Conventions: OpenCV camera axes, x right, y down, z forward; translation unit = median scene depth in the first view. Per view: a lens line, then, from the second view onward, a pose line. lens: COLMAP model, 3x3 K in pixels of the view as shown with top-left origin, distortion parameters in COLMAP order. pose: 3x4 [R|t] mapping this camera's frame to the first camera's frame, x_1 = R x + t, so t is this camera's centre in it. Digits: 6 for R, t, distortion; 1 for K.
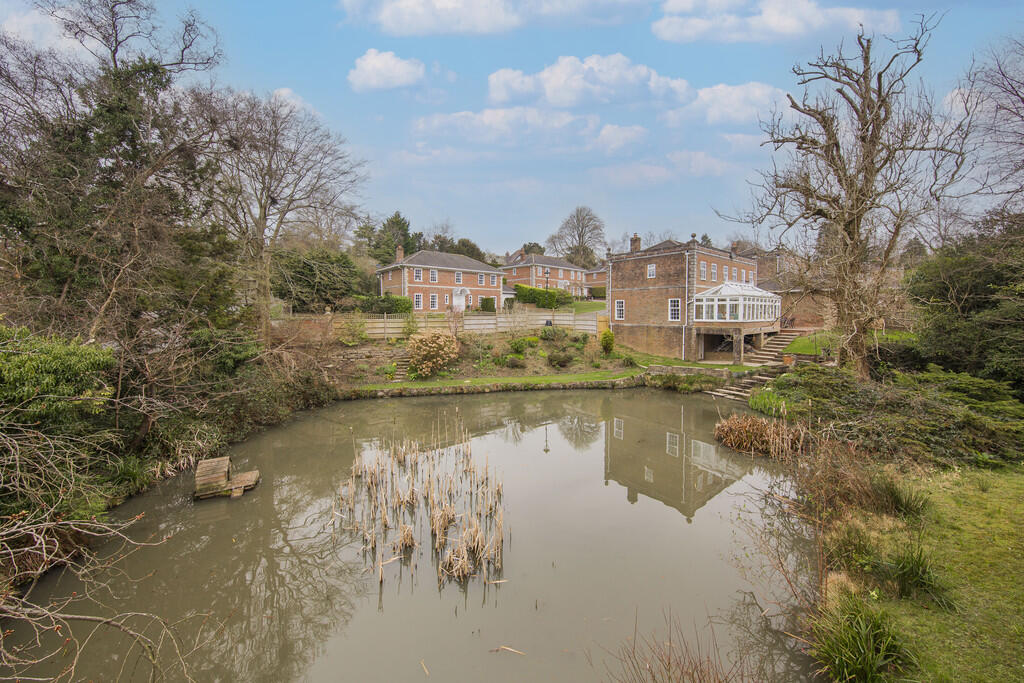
lens RADIAL K [[345.7, 0, 509.5], [0, 345.7, 334.9], [0, 0, 1]] dist [-0.001017, -0.000233]
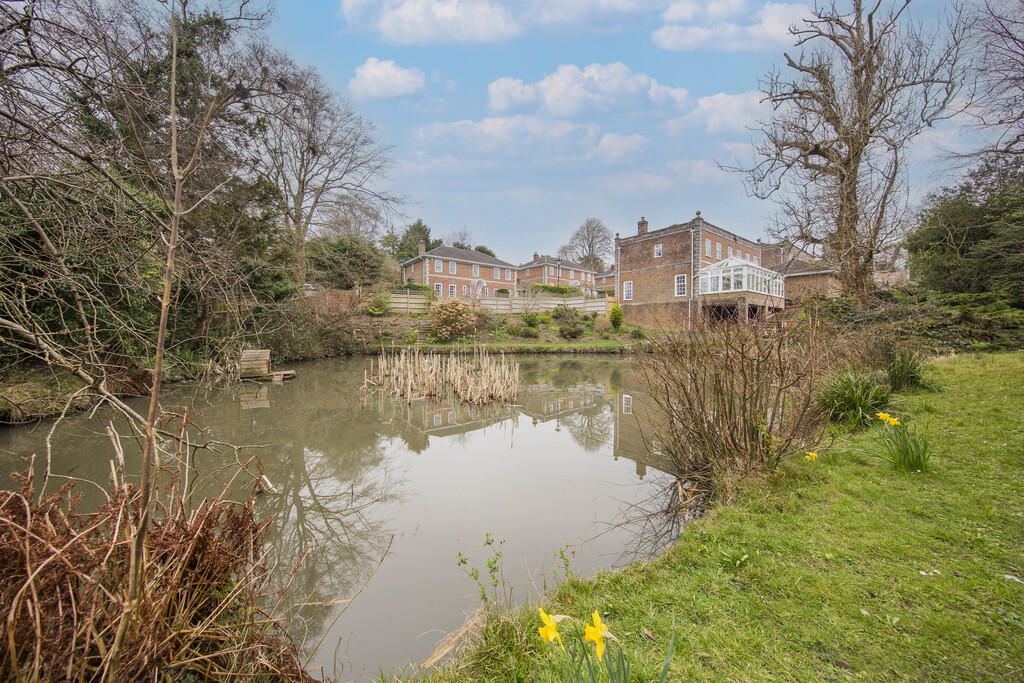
lens RADIAL K [[328.6, 0, 511.4], [0, 328.6, 336.8], [0, 0, 1]] dist [-0.002439, -0.000311]
pose [[0.999397, 0.004971, -0.034370, -0.001639], [-0.005943, 0.999584, -0.028228, 0.114415], [0.034215, 0.028415, 0.999010, -0.010466]]
